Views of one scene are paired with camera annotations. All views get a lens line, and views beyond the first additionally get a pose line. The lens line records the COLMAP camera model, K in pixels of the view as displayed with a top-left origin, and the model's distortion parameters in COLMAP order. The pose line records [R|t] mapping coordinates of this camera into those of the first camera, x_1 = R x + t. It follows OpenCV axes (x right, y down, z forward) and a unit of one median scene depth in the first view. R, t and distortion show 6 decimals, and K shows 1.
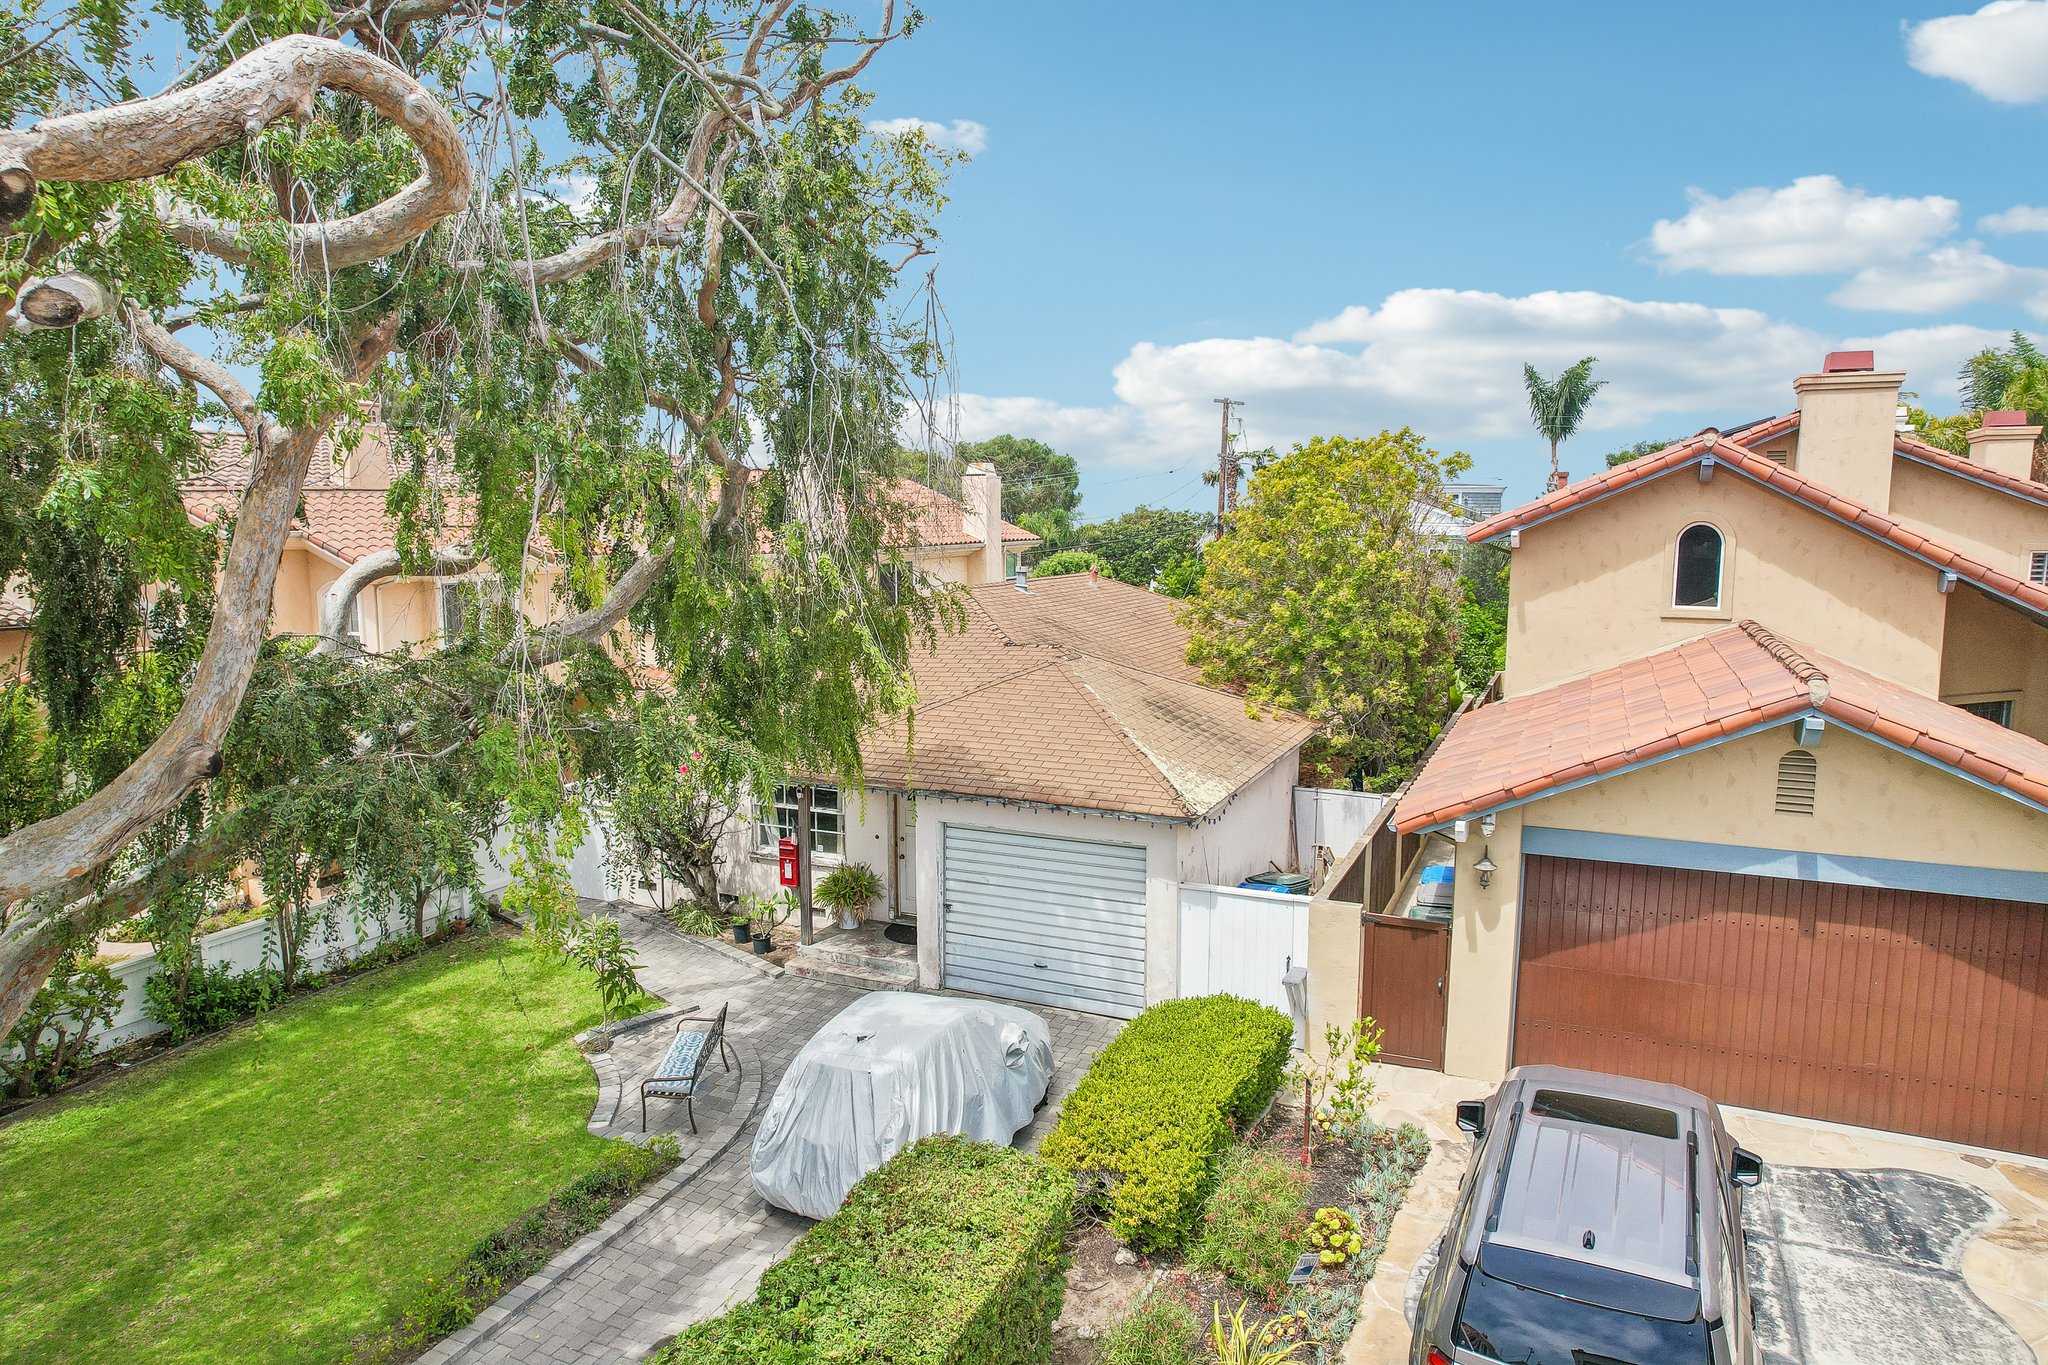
lens RADIAL K [[1293.2, 0, 1024.0], [0, 1293.2, 682.5], [0, 0, 1]] dist [-0.069325, 0.062264]
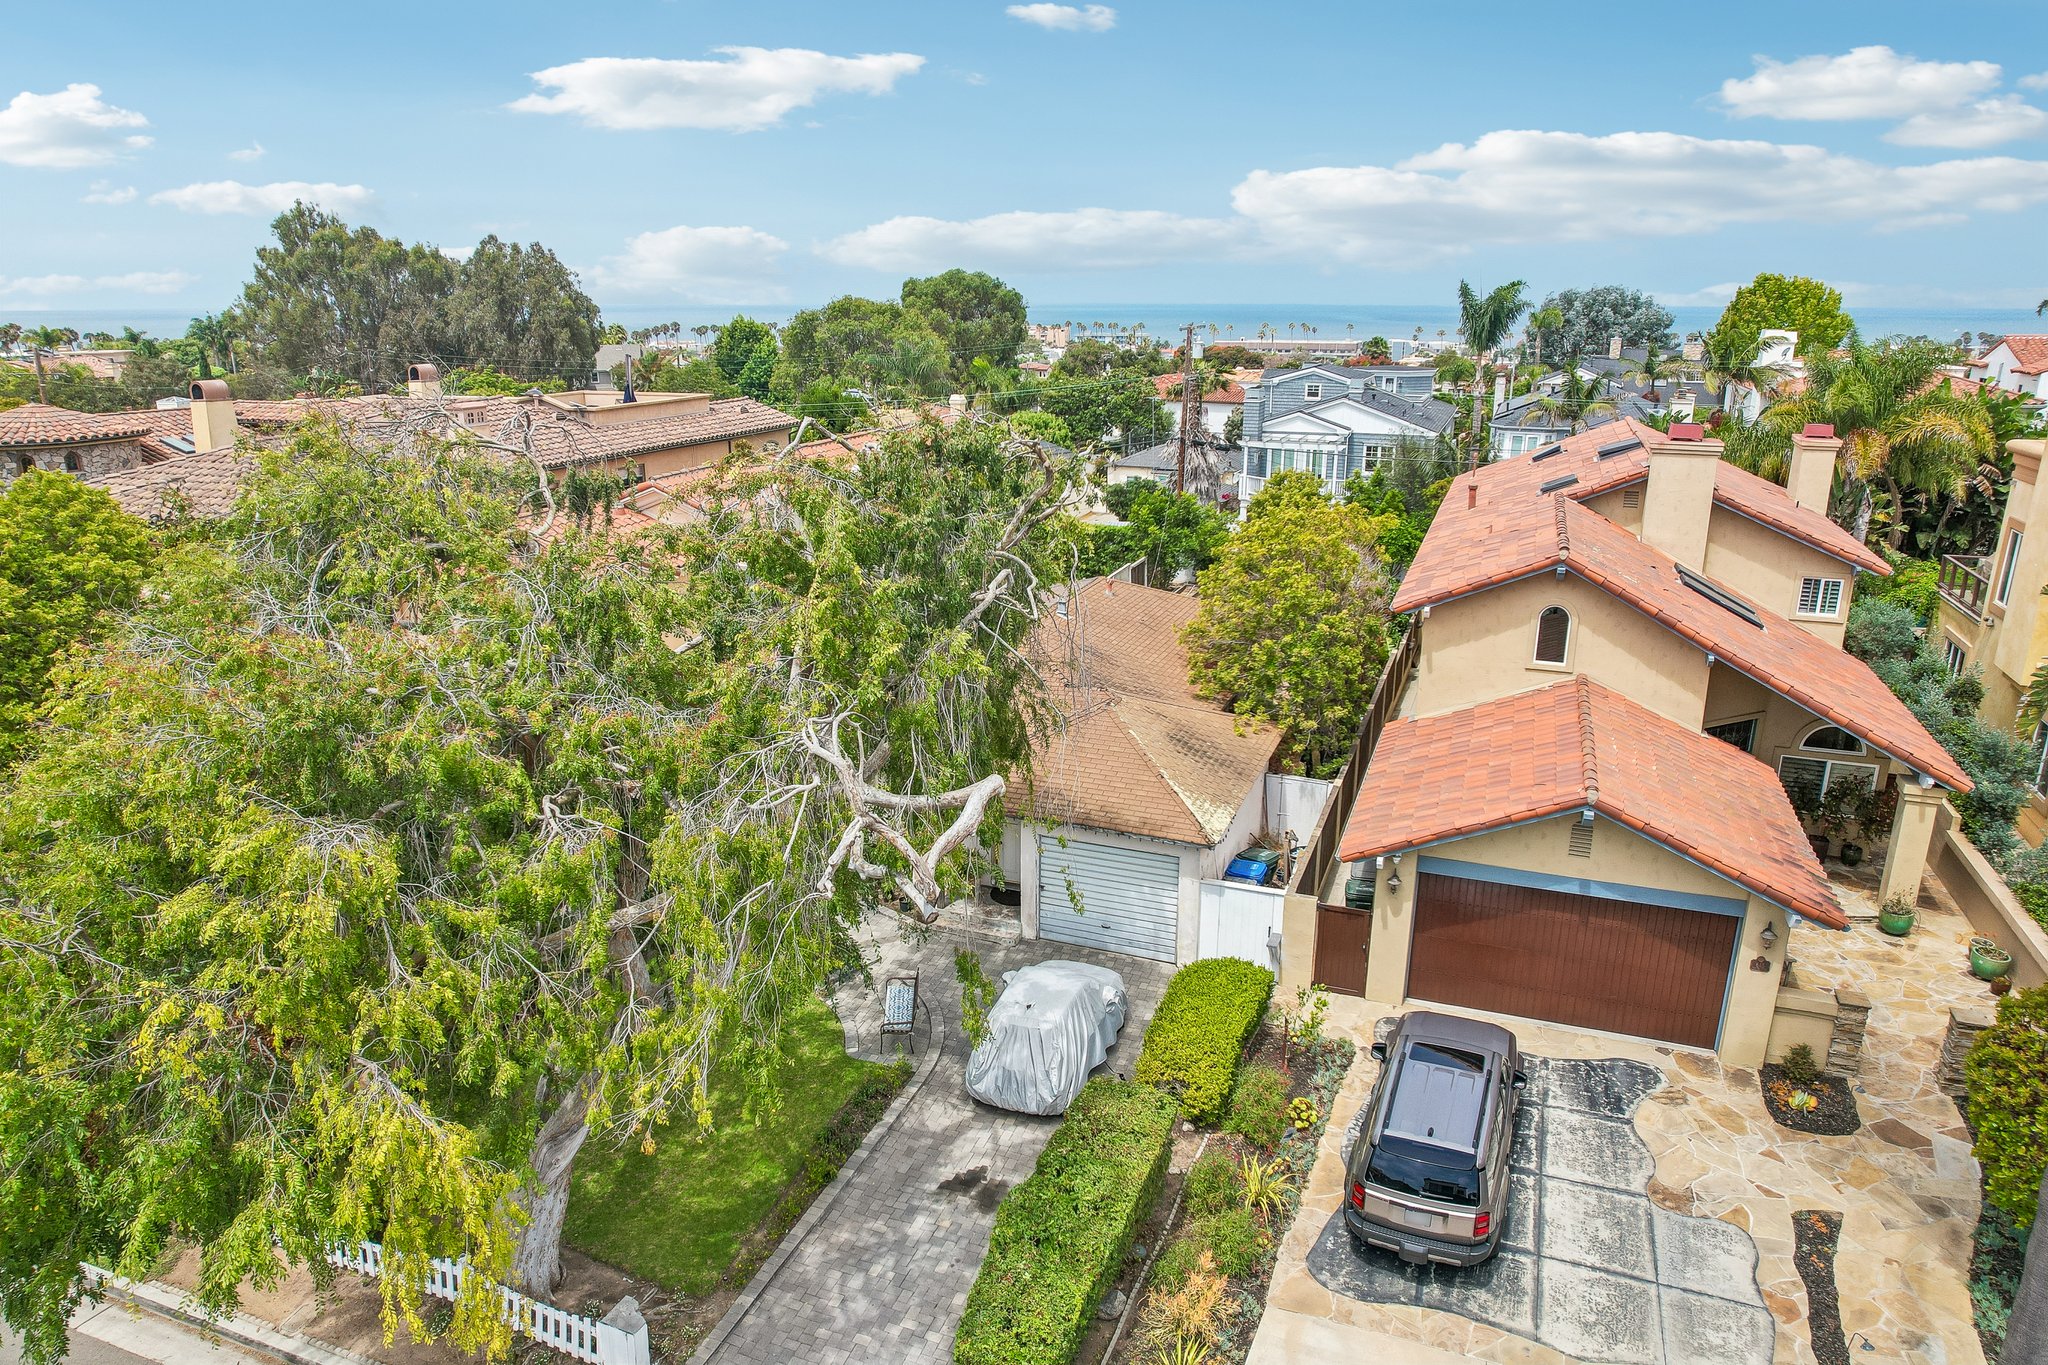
lens RADIAL K [[1288.8, 0, 1024.0], [0, 1288.8, 682.5], [0, 0, 1]] dist [-0.044374, -0.002504]
pose [[0.998631, -0.015128, 0.050072, -0.183800], [0.007123, 0.987677, 0.156344, -0.358947], [-0.051820, -0.155774, 0.986433, -0.531443]]
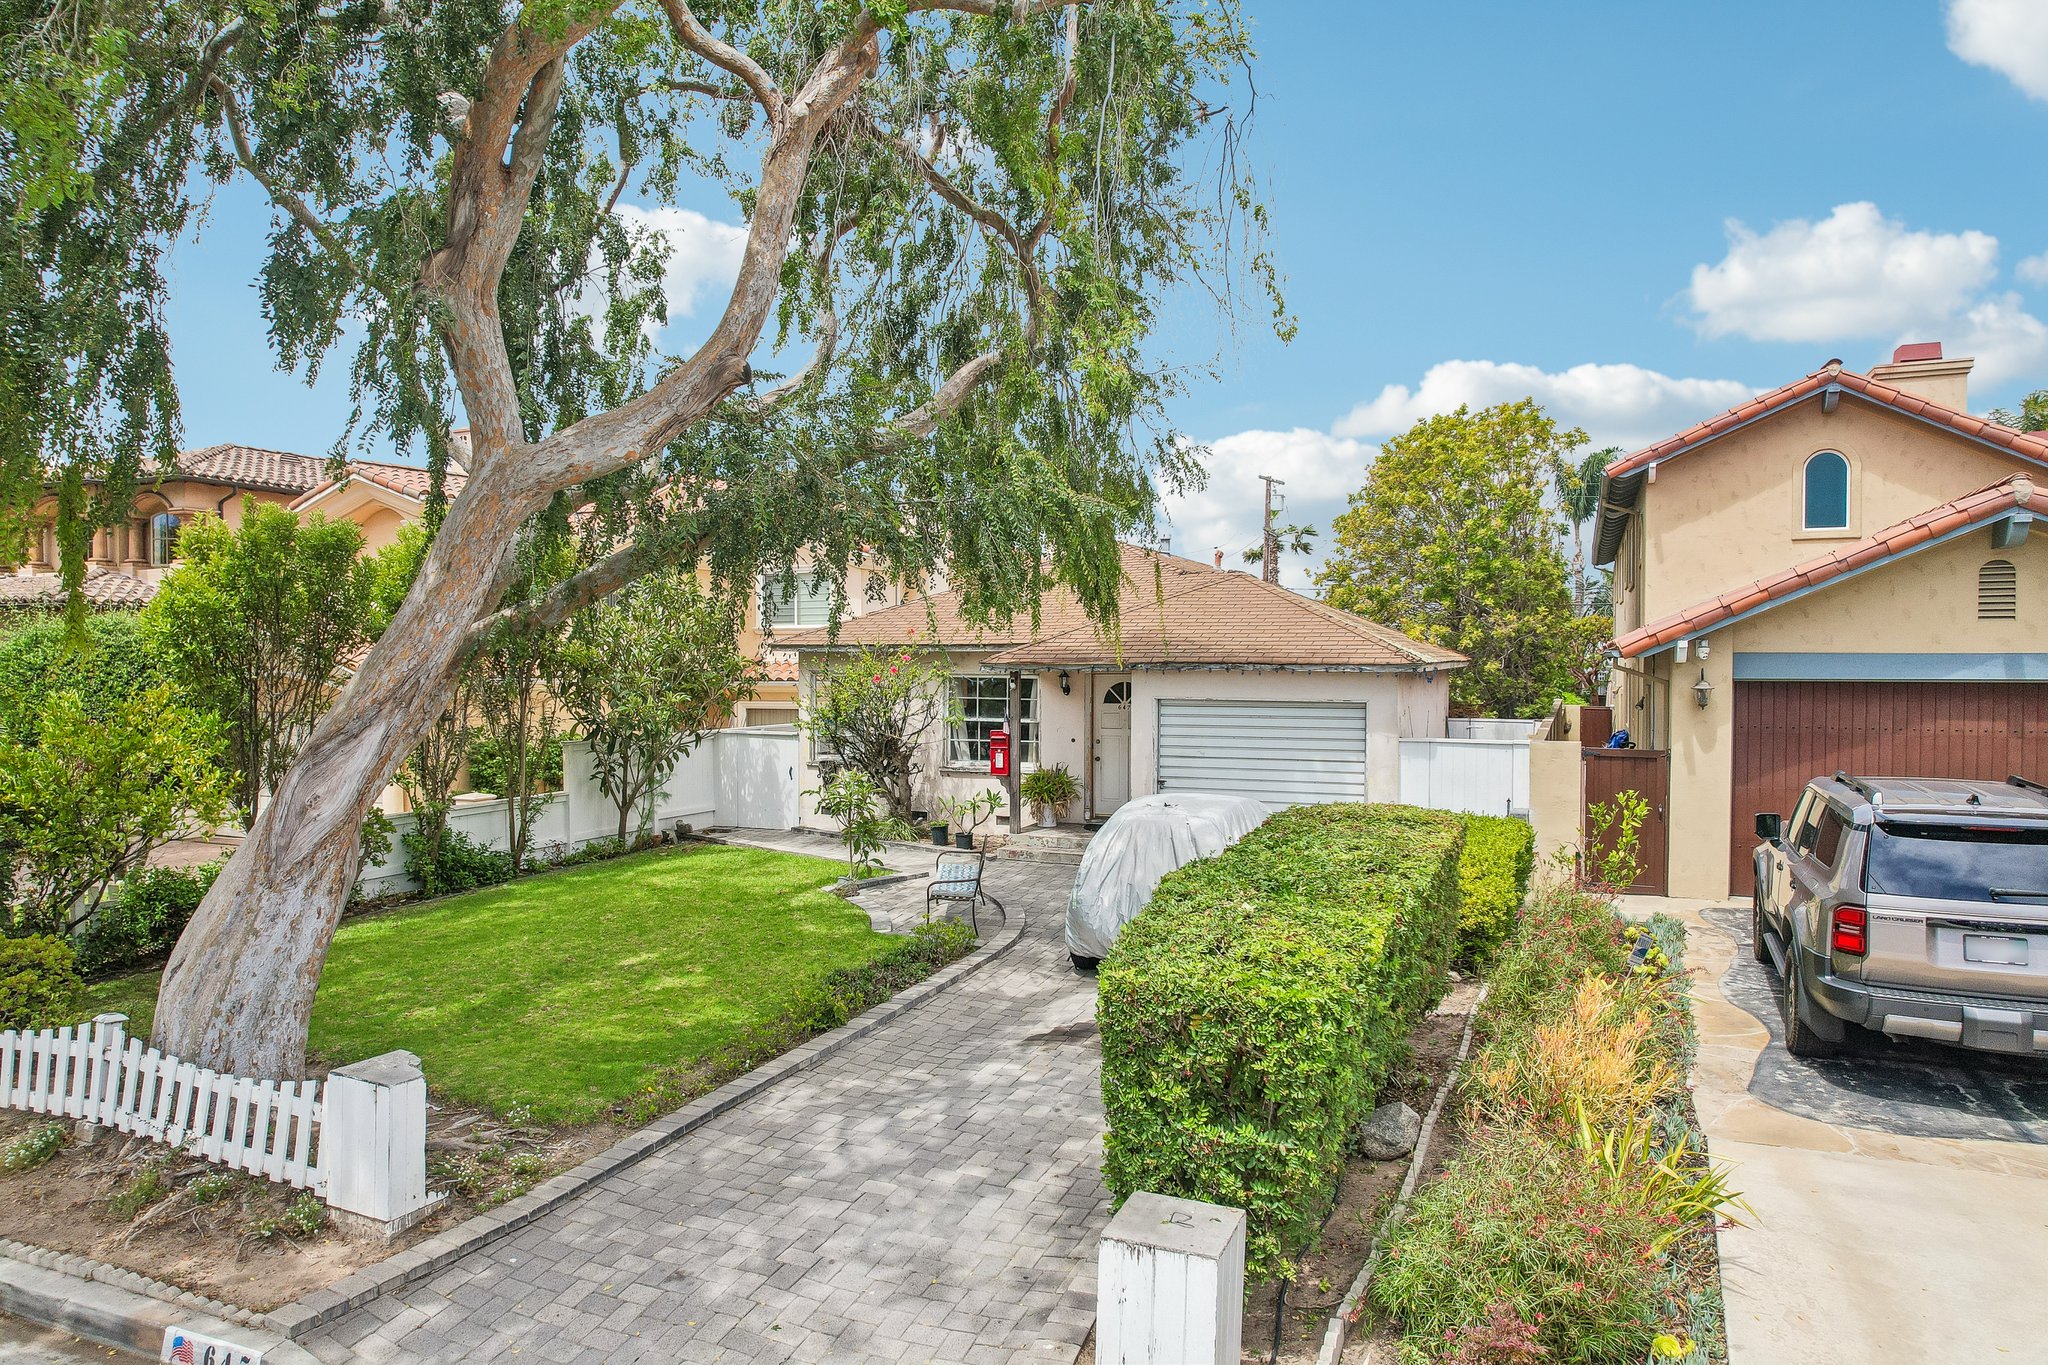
lens RADIAL K [[1293.2, 0, 1024.0], [0, 1293.2, 682.5], [0, 0, 1]] dist [-0.069325, 0.062264]
pose [[0.999887, -0.001223, 0.014991, -0.226208], [0.002948, 0.993295, -0.115566, 0.259359], [-0.014750, 0.115597, 0.993187, -0.057247]]
